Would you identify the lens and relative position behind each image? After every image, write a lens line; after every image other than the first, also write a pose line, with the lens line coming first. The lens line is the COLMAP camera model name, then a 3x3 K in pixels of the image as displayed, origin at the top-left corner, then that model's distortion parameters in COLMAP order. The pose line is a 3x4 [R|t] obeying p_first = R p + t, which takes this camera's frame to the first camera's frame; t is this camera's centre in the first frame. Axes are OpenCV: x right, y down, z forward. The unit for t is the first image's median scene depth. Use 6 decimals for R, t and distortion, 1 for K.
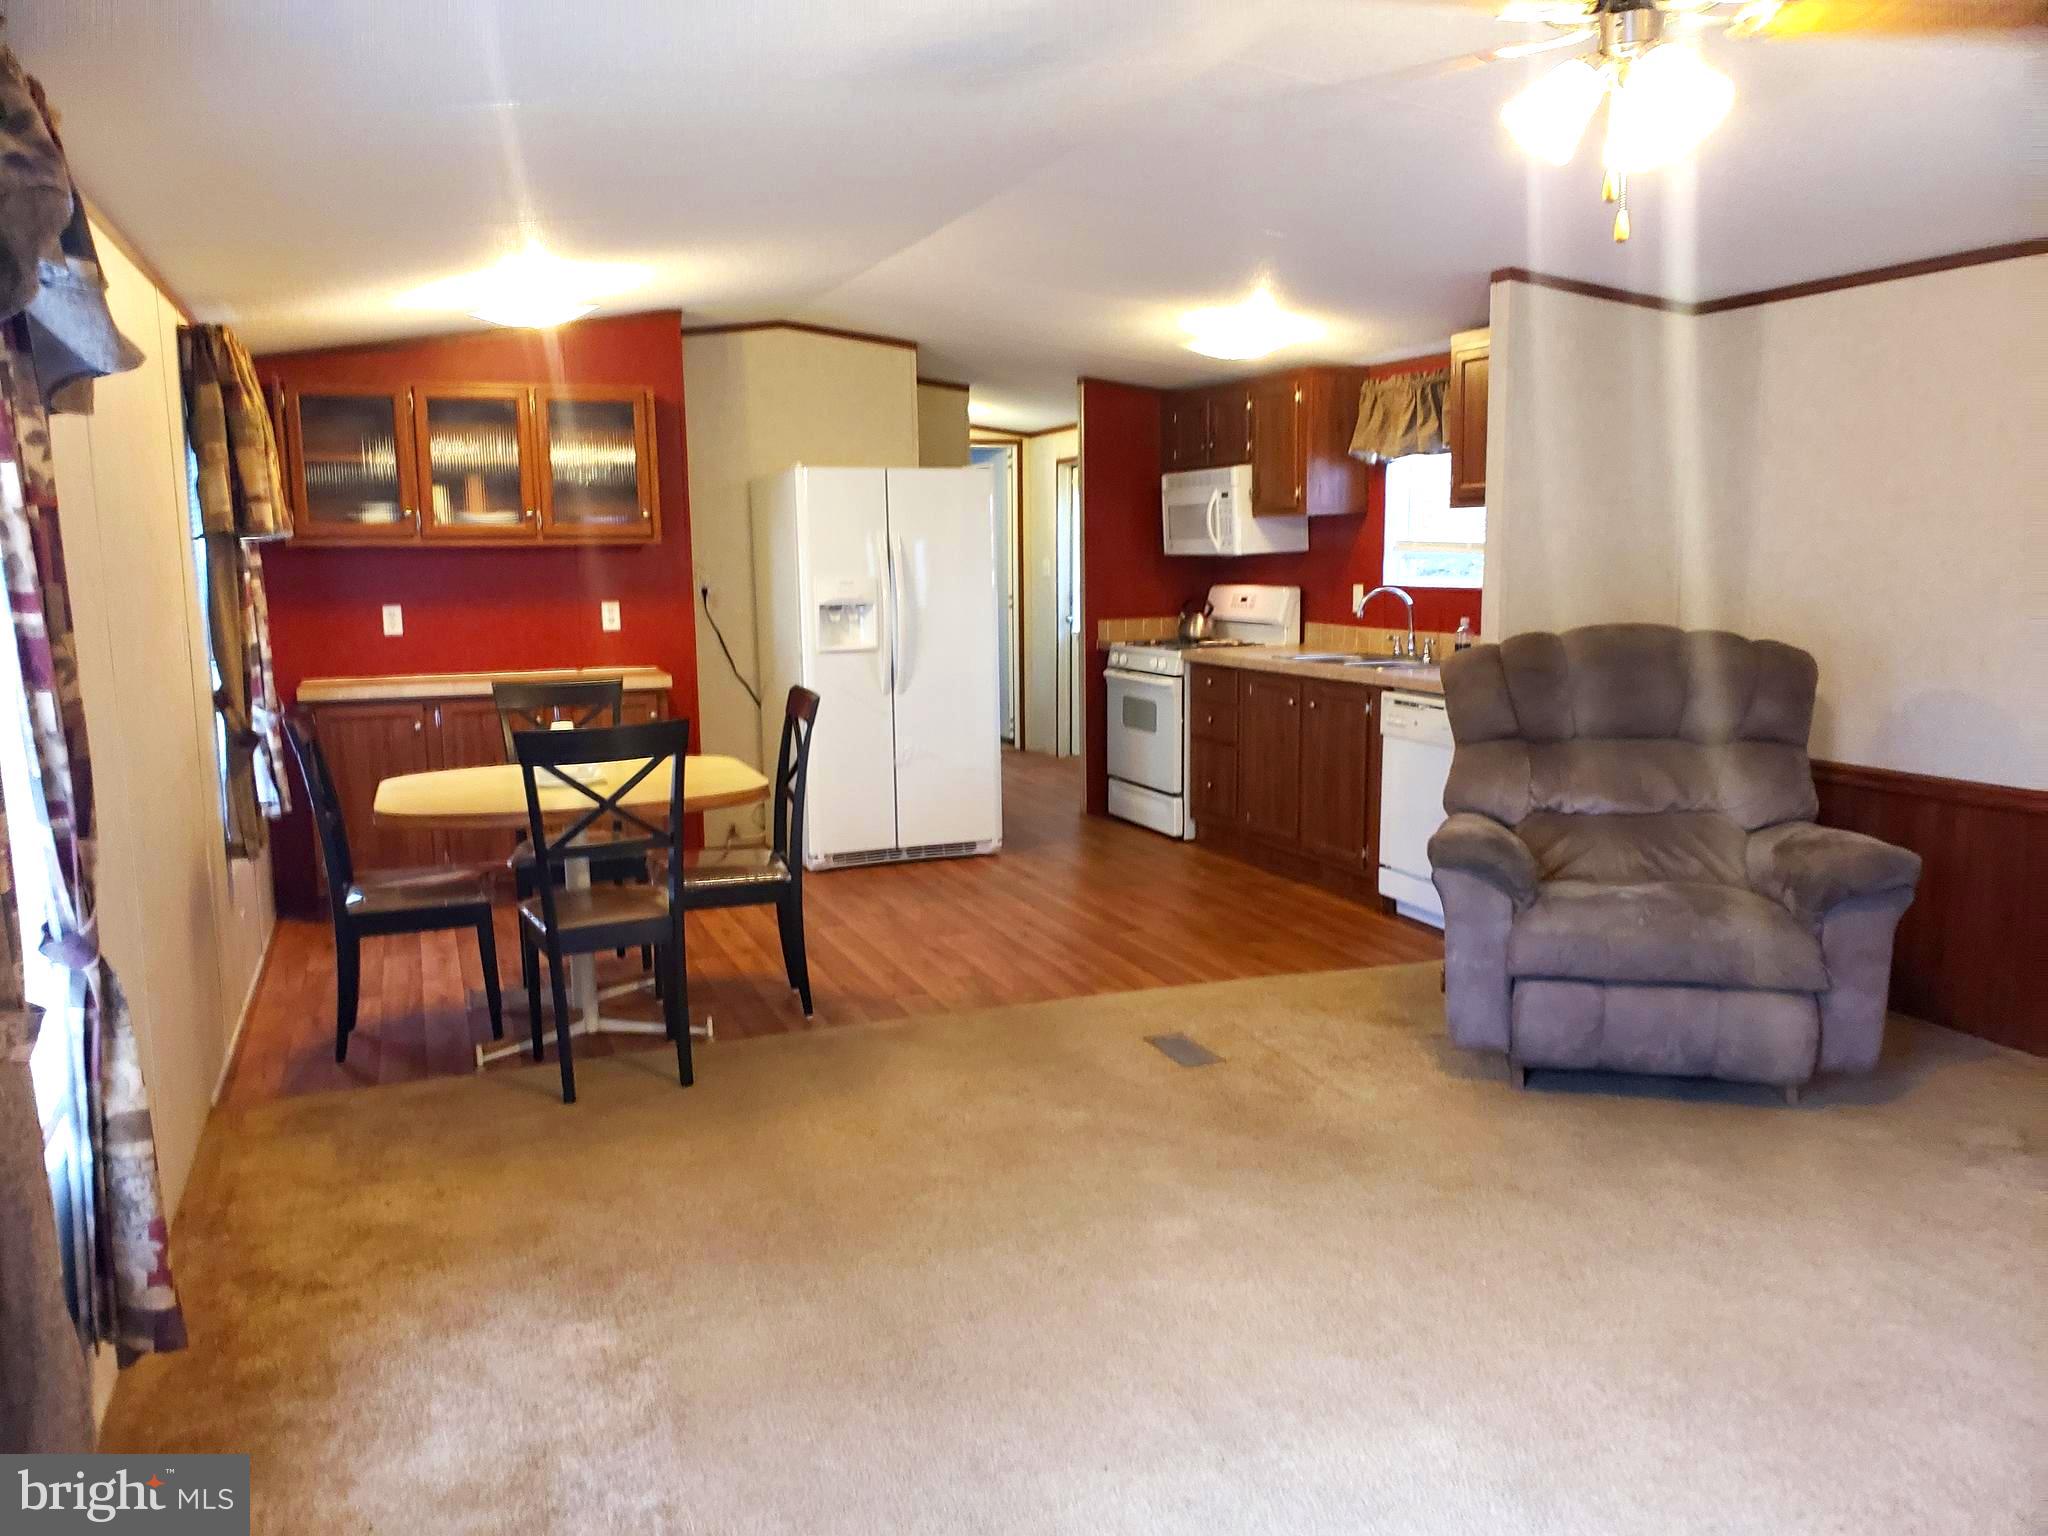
lens RADIAL K [[1606.0, 0, 957.7], [0, 1606.0, 780.6], [0, 0, 1]] dist [0.038371, -0.044273]
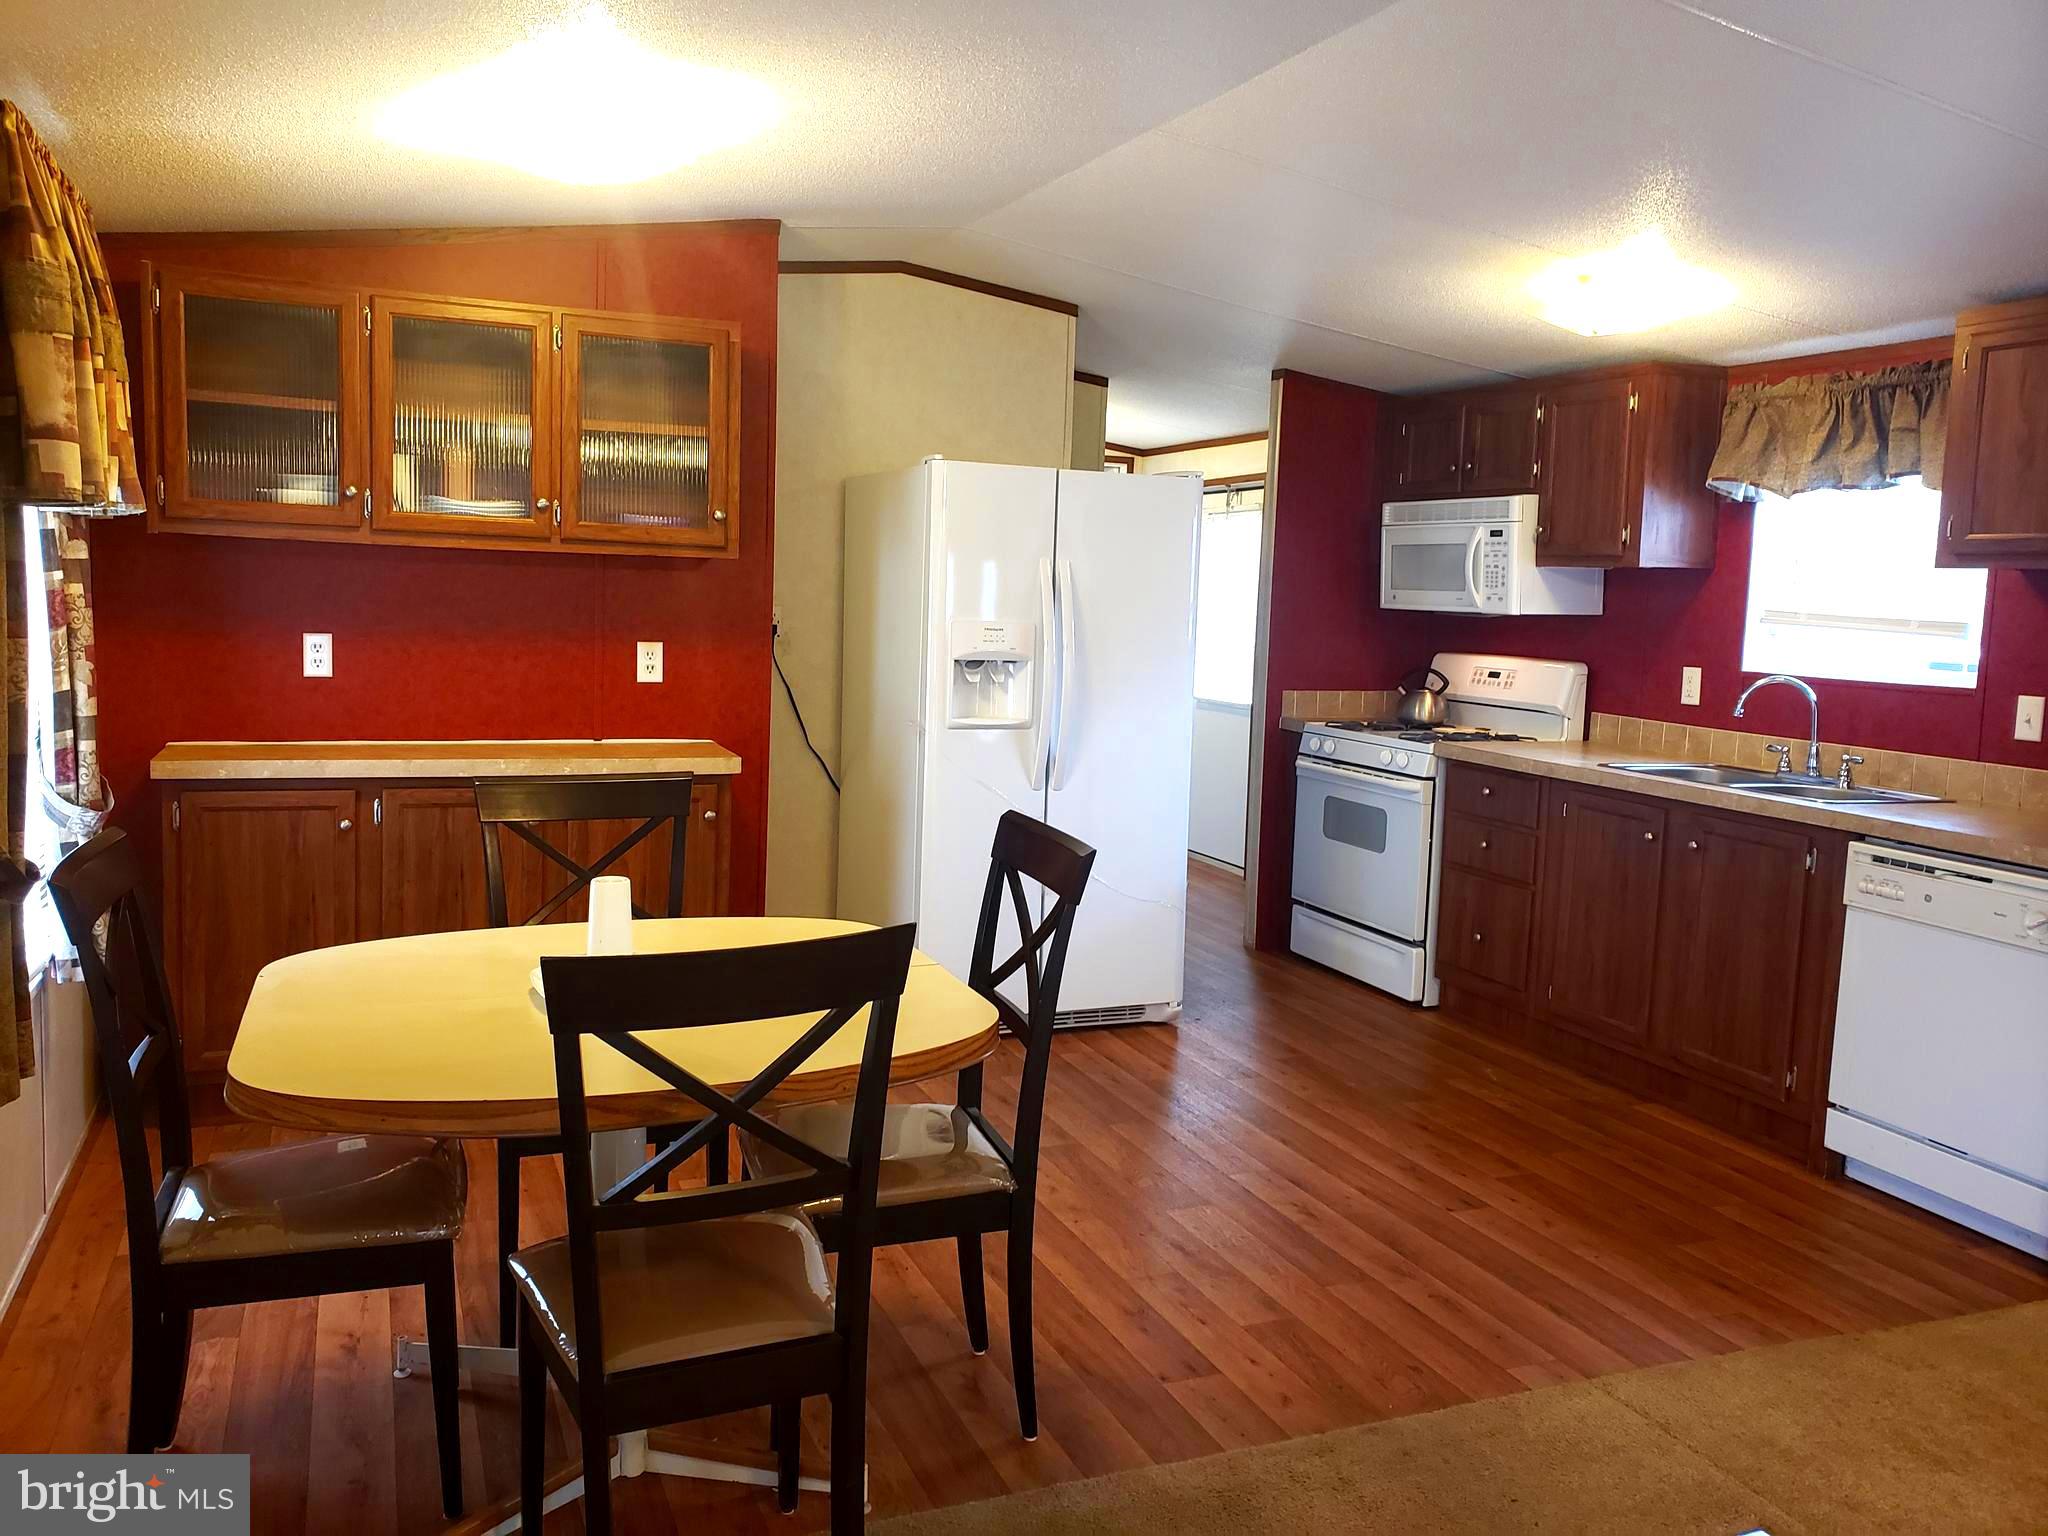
lens RADIAL K [[1606.0, 0, 991.6], [0, 1606.0, 734.5], [0, 0, 1]] dist [0.038371, -0.044273]
pose [[0.997946, 0.047136, 0.043376, -0.123727], [-0.044877, 0.997656, -0.051659, -0.053397], [-0.045709, 0.049606, 0.997722, 0.395870]]
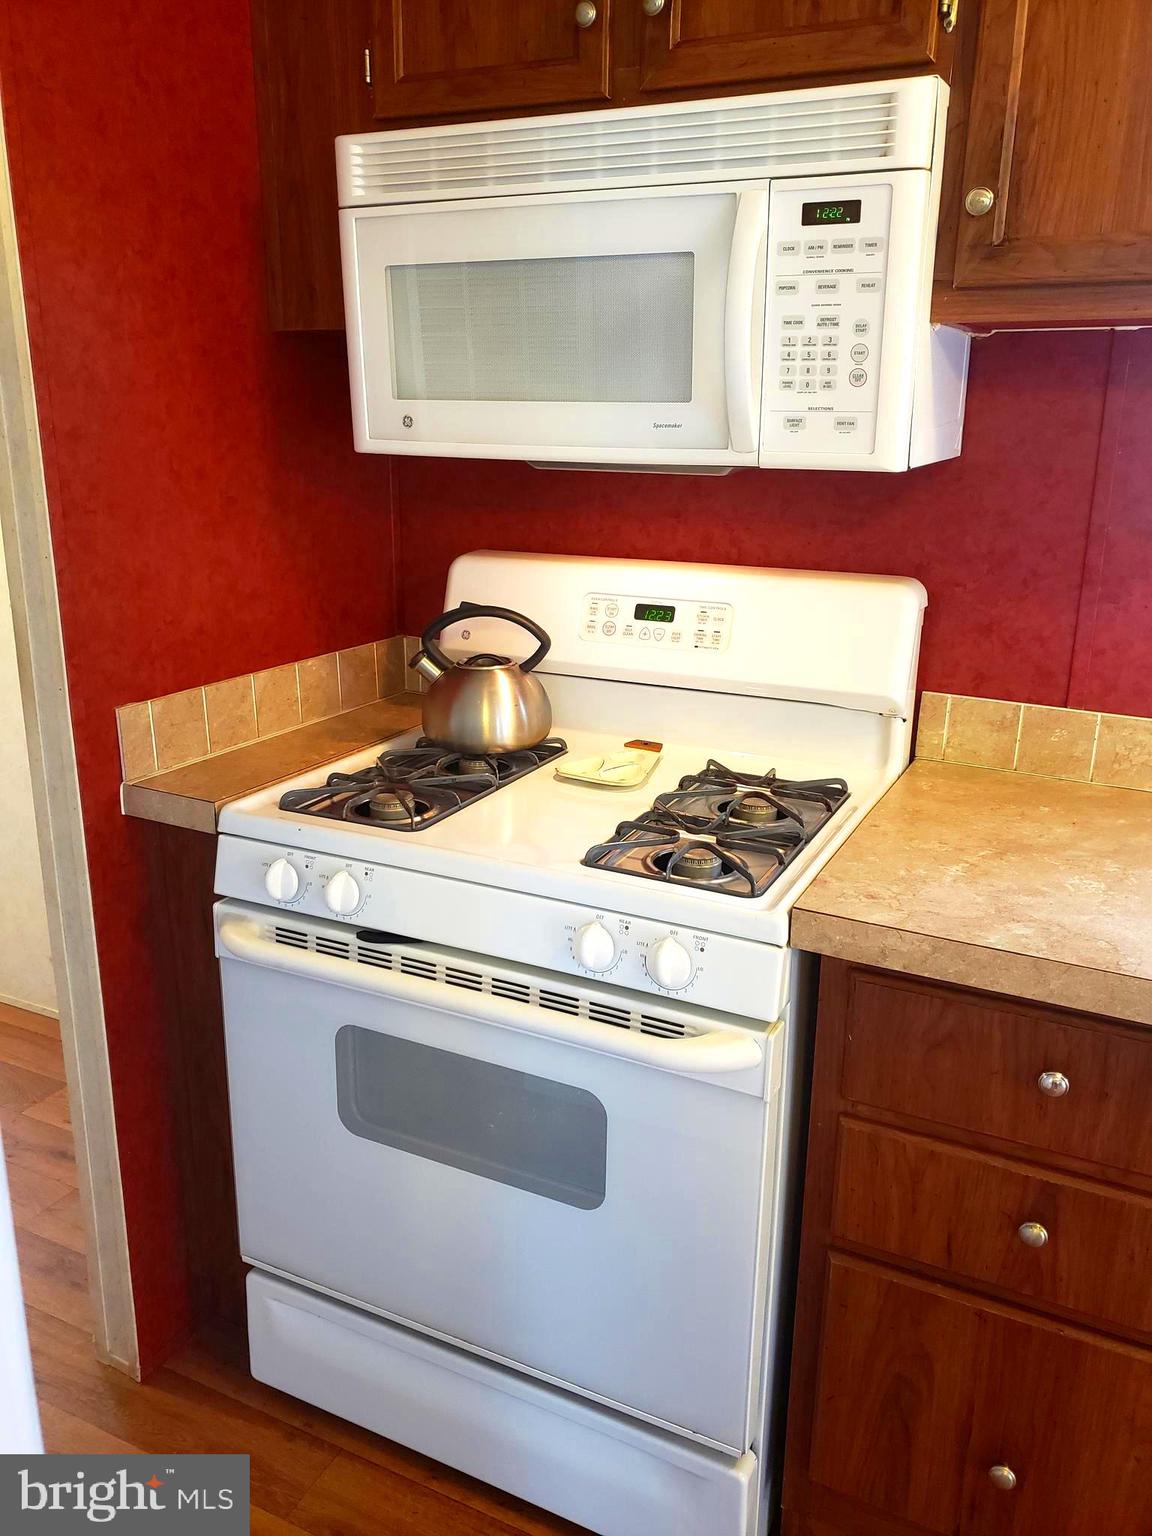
lens RADIAL K [[1204.5, 0, 562.2], [0, 1204.5, 772.9], [0, 0, 1]] dist [0.038371, -0.044273]
pose [[0.715492, -0.171890, 0.677145, 0.007235], [0.076743, 0.982731, 0.168374, -0.180369], [-0.694394, -0.068504, 0.716327, 1.242803]]
